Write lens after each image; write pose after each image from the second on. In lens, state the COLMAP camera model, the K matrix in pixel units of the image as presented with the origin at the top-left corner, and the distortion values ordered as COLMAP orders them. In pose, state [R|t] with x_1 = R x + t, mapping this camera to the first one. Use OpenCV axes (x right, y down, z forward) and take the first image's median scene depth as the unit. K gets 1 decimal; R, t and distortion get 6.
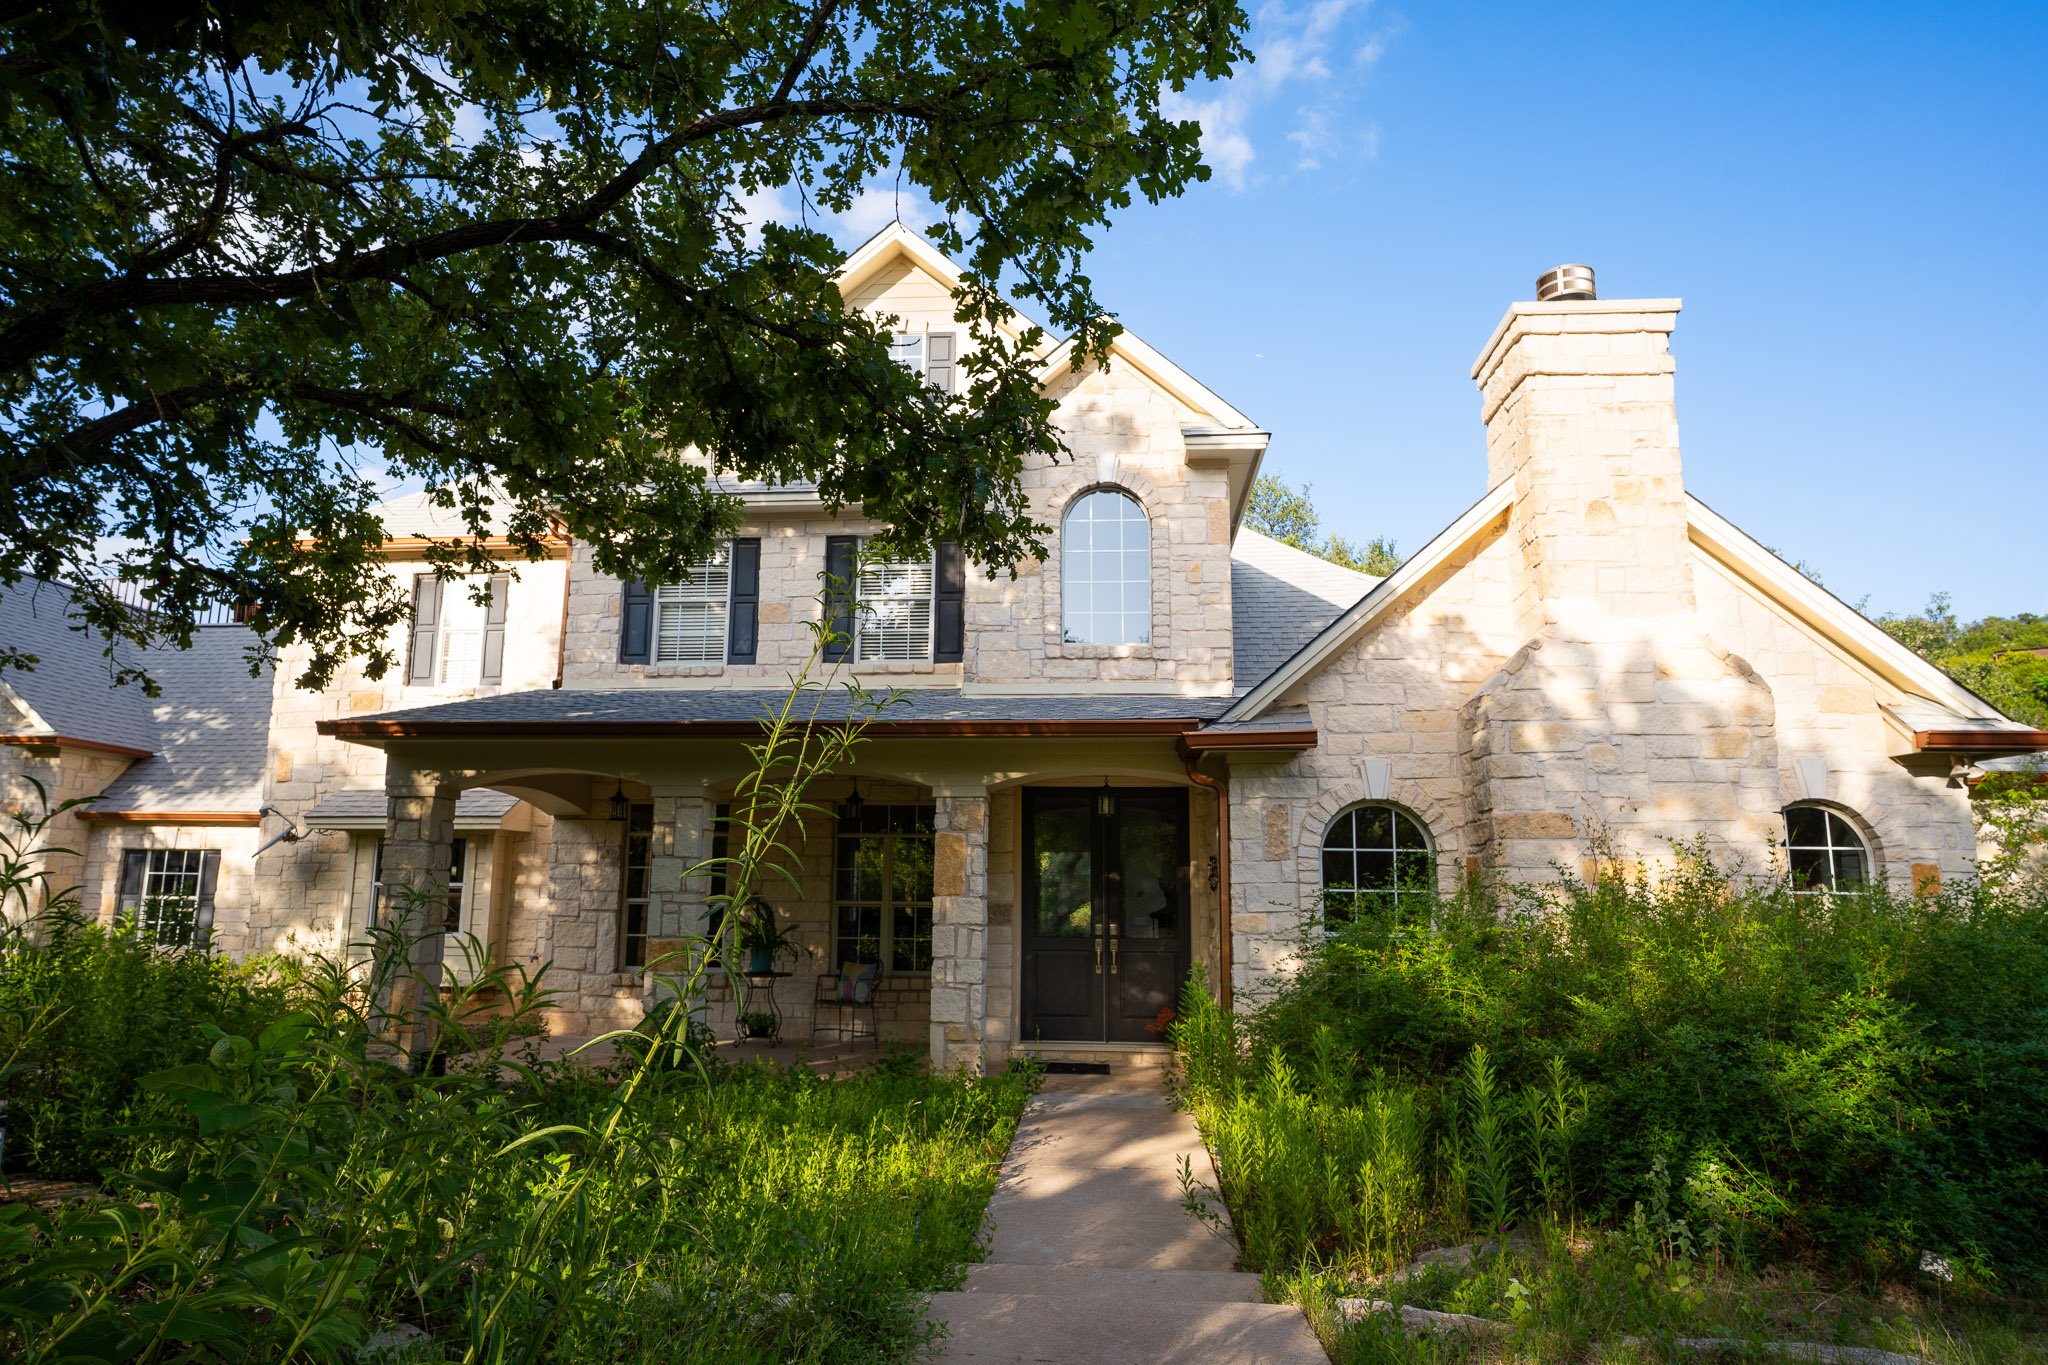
lens RADIAL K [[1217.5, 0, 1024.0], [0, 1217.5, 682.5], [0, 0, 1]] dist [-0.017807, -0.001532]
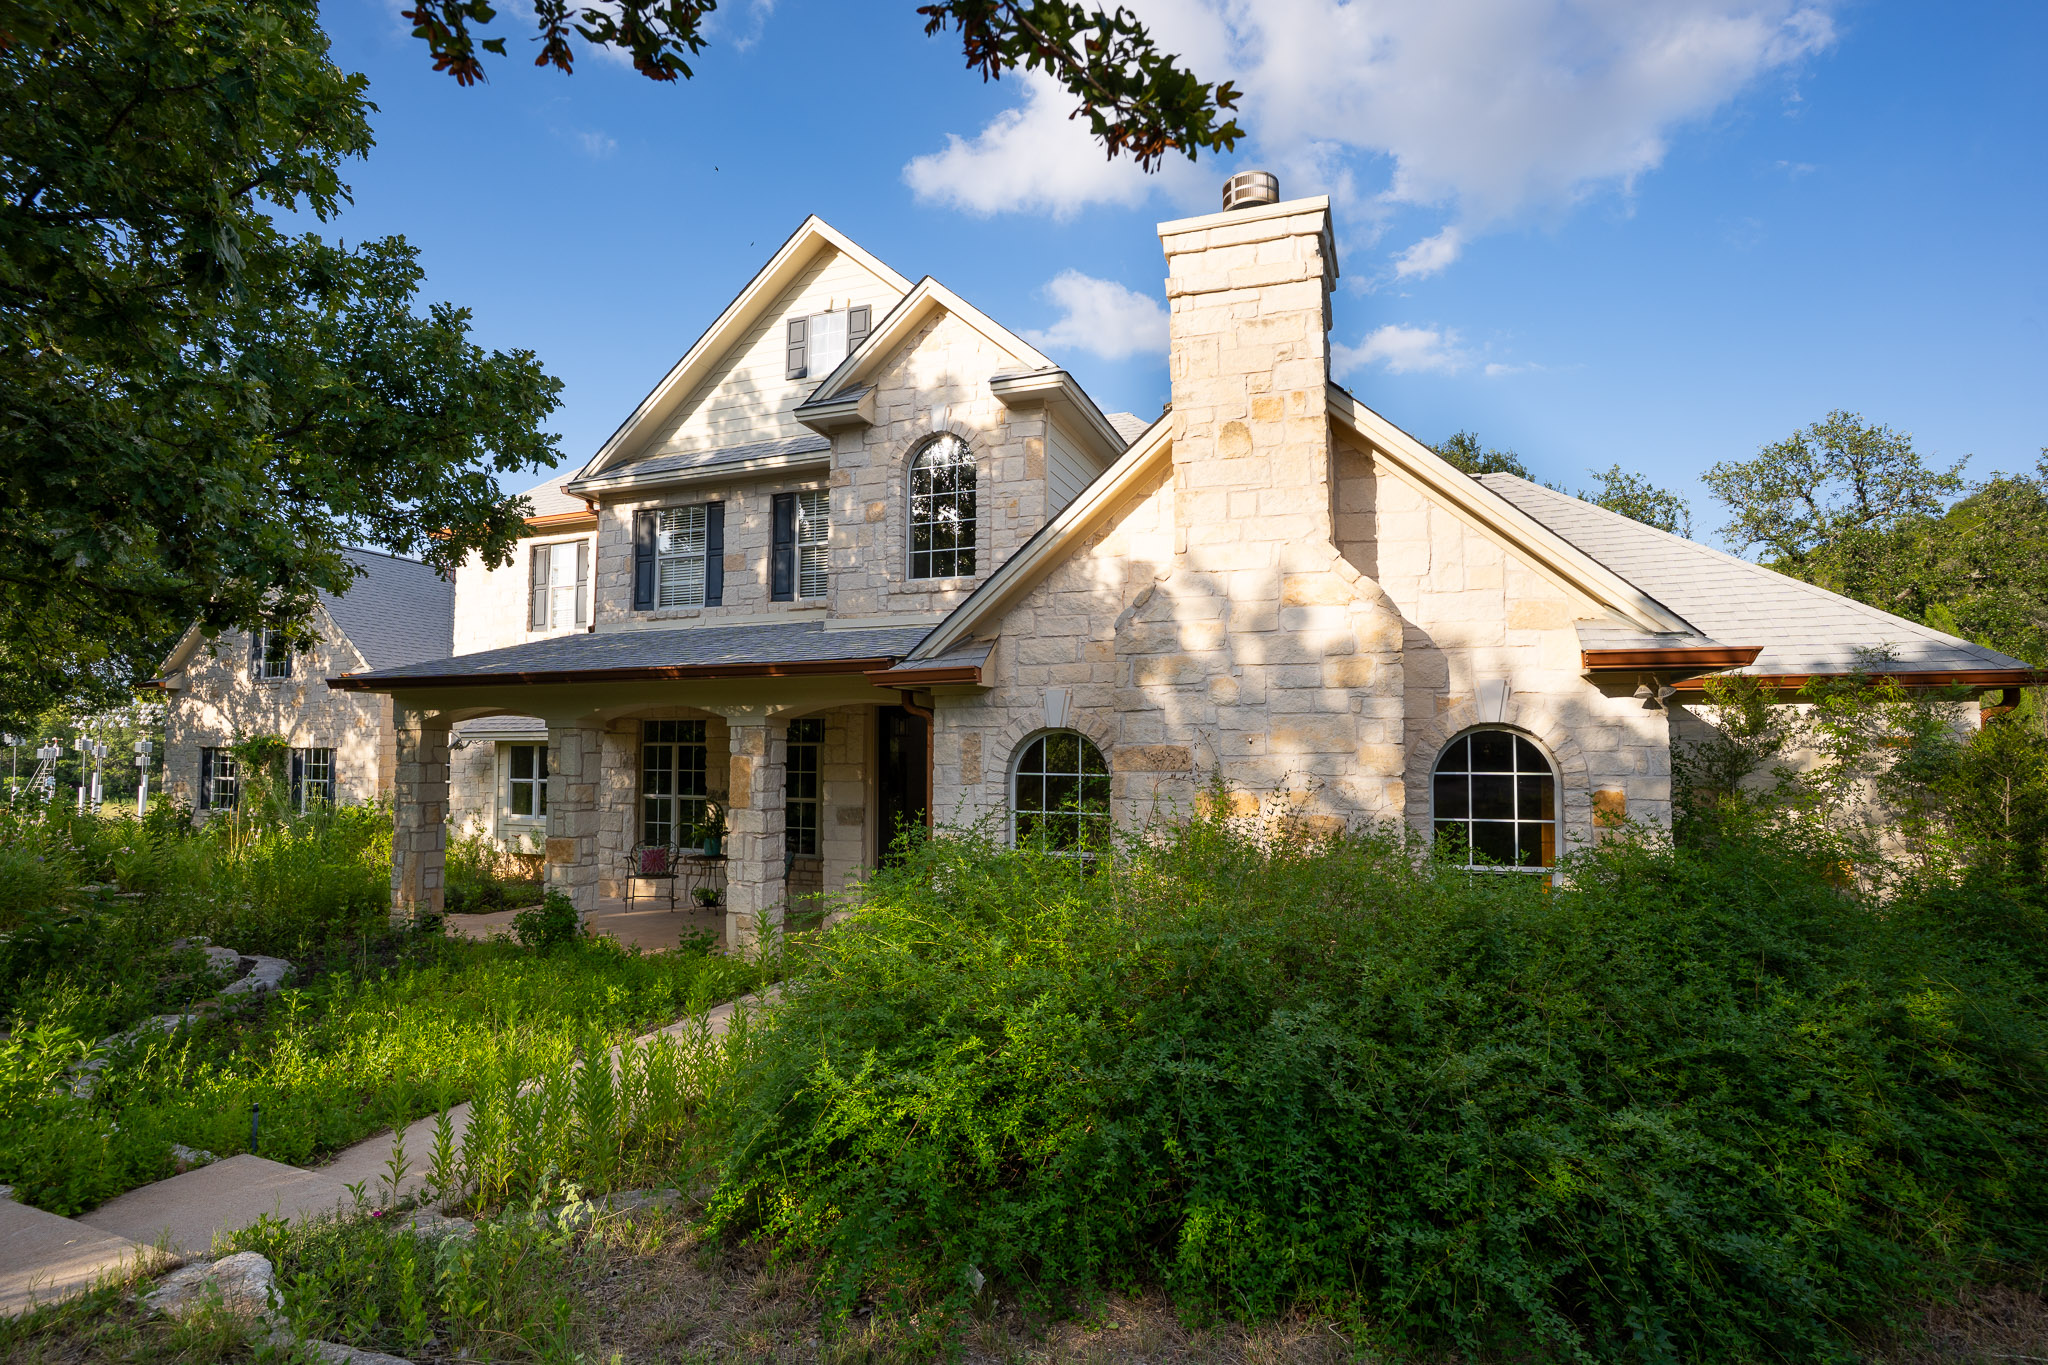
lens RADIAL K [[1000.2, 0, 1024.0], [0, 1000.2, 682.5], [0, 0, 1]] dist [-0.062085, 0.000753]
pose [[0.962261, -0.027033, -0.270782, 0.469786], [0.055684, 0.993559, 0.098690, -0.027981], [0.266370, -0.110043, 0.957568, 0.157251]]
